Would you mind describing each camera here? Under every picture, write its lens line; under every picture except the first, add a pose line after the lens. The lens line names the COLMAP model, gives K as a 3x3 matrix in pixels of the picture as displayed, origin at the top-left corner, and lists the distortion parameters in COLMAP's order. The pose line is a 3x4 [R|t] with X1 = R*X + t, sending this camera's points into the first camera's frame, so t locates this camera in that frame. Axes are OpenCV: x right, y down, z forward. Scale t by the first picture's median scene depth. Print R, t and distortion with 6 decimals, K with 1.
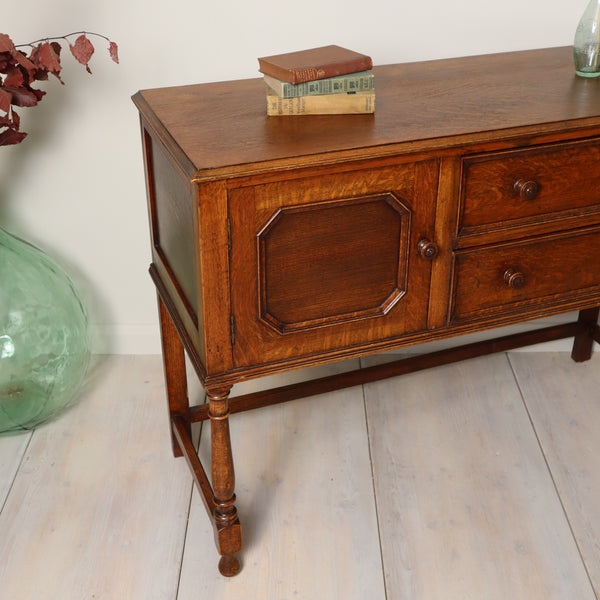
lens RADIAL K [[884.6, 0, 308.9], [0, 884.6, 295.3], [0, 0, 1]] dist [-0.029664, 0.000000]
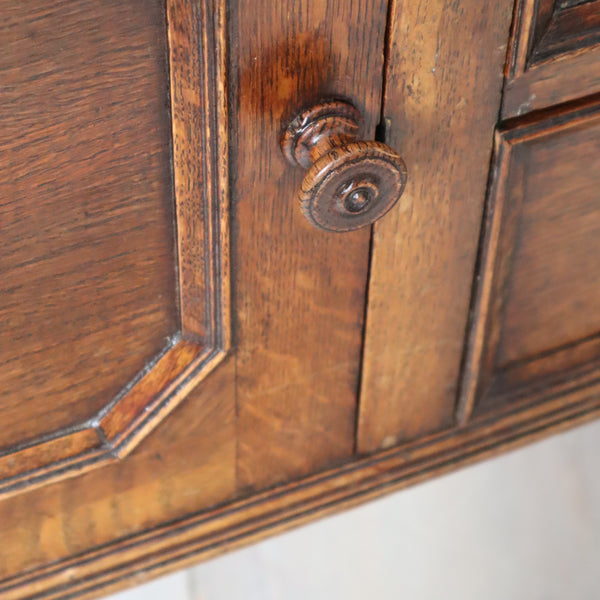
lens RADIAL K [[1834.8, 0, 299.8], [0, 1834.8, 299.9], [0, 0, 1]] dist [-0.262554, 0.000000]
pose [[0.998675, -0.026249, 0.044255, 0.105924], [0.008038, 0.929118, 0.369695, -0.147682], [-0.050823, -0.368850, 0.928098, 0.647659]]
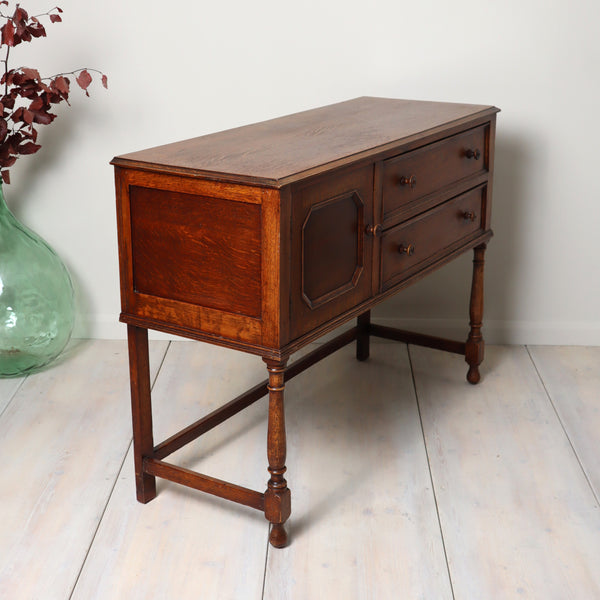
lens RADIAL K [[1047.0, 0, 312.9], [0, 1047.0, 283.9], [0, 0, 1]] dist [-0.004679, 0.000000]
pose [[0.999596, 0.017519, -0.022402, 0.190909], [-0.021587, 0.980241, -0.196625, 0.425808], [0.018515, 0.197029, 0.980223, -0.719634]]
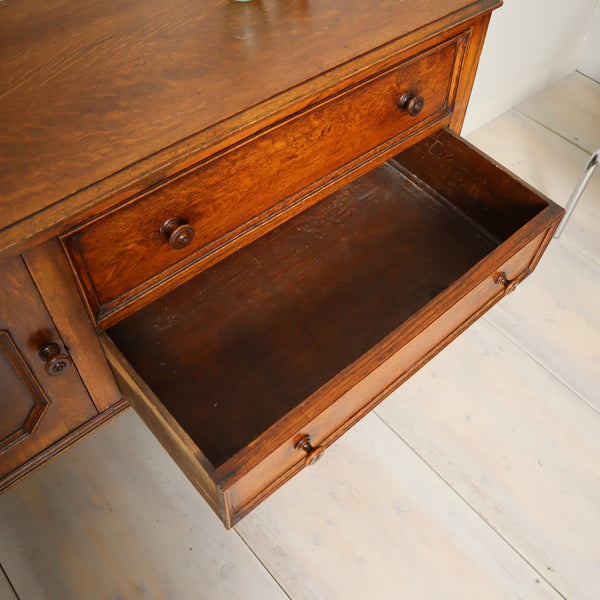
lens RADIAL K [[622.1, 0, 300.6], [0, 622.1, 298.3], [0, 0, 1]] dist [-0.104188, 0.000000]
pose [[0.935572, -0.265125, 0.233267, 0.203493], [0.154476, 0.901267, 0.404790, -0.243904], [-0.317556, -0.342676, 0.884156, 0.520221]]
